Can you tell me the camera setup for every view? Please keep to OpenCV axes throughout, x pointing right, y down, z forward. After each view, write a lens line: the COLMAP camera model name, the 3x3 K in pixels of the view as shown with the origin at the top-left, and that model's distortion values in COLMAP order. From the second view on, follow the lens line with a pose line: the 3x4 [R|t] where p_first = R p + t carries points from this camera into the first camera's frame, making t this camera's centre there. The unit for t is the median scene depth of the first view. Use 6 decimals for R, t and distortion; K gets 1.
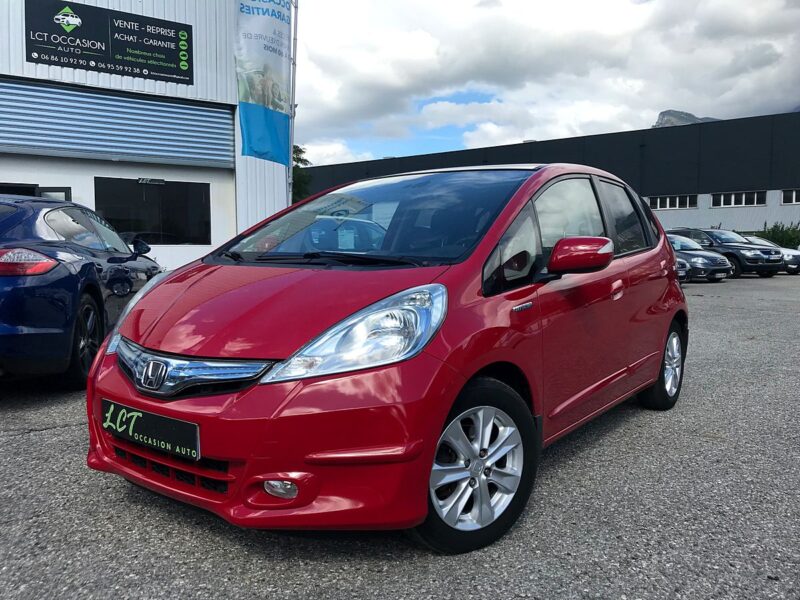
lens RADIAL K [[649.8, 0, 398.7], [0, 649.8, 289.8], [0, 0, 1]] dist [0.026467, -0.015698]
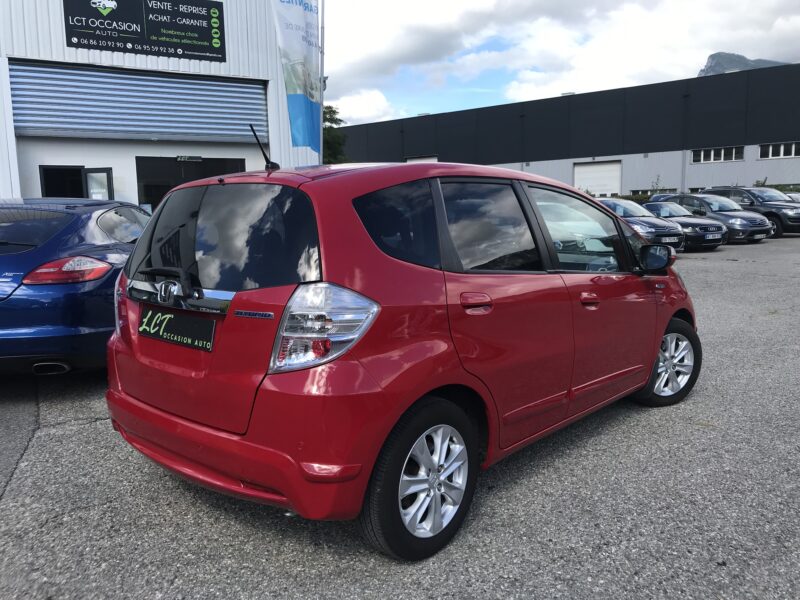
lens RADIAL K [[651.8, 0, 399.2], [0, 651.8, 289.0], [0, 0, 1]] dist [0.013278, 0.006702]
pose [[0.998321, -0.012171, -0.056635, 0.031543], [0.015714, 0.997919, 0.062535, -0.066997], [0.055756, -0.063320, 0.996435, -0.086978]]
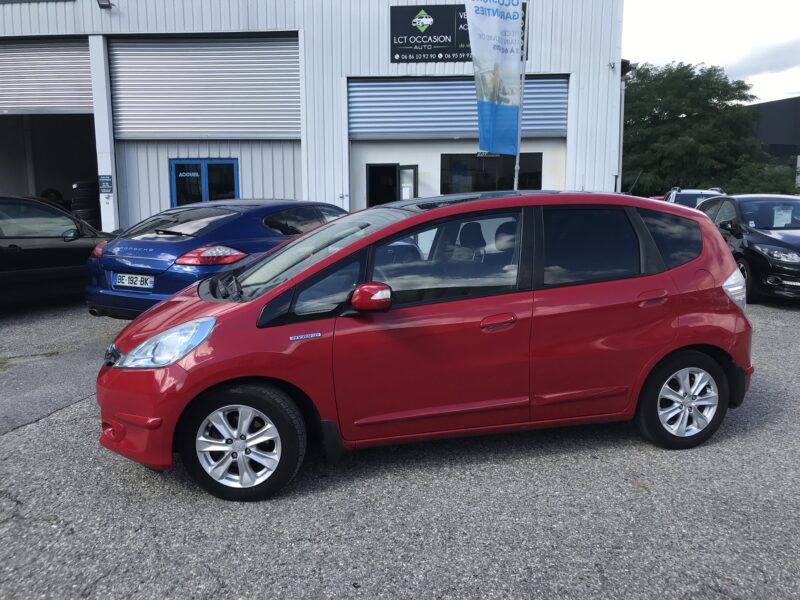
lens RADIAL K [[651.8, 0, 399.2], [0, 651.8, 289.0], [0, 0, 1]] dist [0.013278, 0.006702]
pose [[0.793354, 0.083622, -0.602989, 0.654623], [-0.035859, 0.995220, 0.090836, -0.113187], [0.607703, -0.050442, 0.792561, 0.049345]]
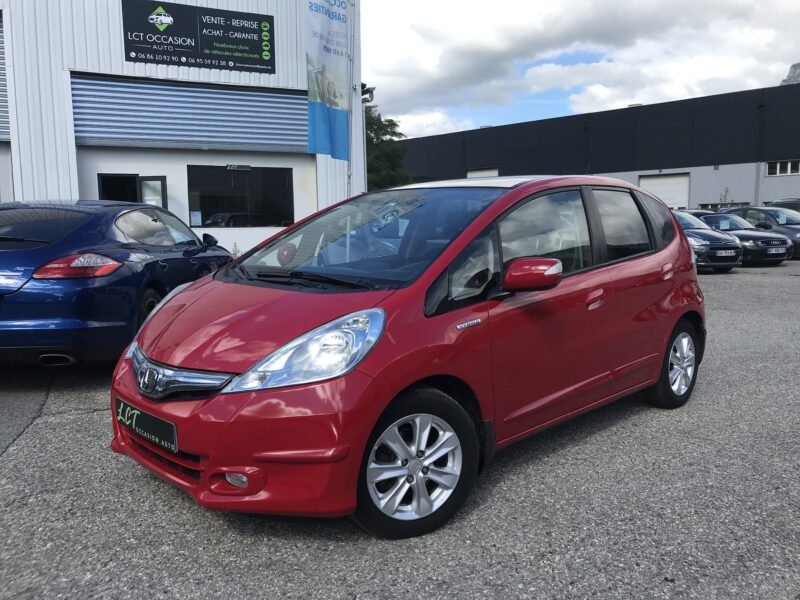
lens RADIAL K [[651.8, 0, 399.2], [0, 651.8, 289.0], [0, 0, 1]] dist [0.013278, 0.006702]
pose [[0.988757, 0.005995, -0.149411, 0.139273], [0.000474, 0.999065, 0.043223, -0.048519], [0.149530, -0.042808, 0.987830, -0.070237]]
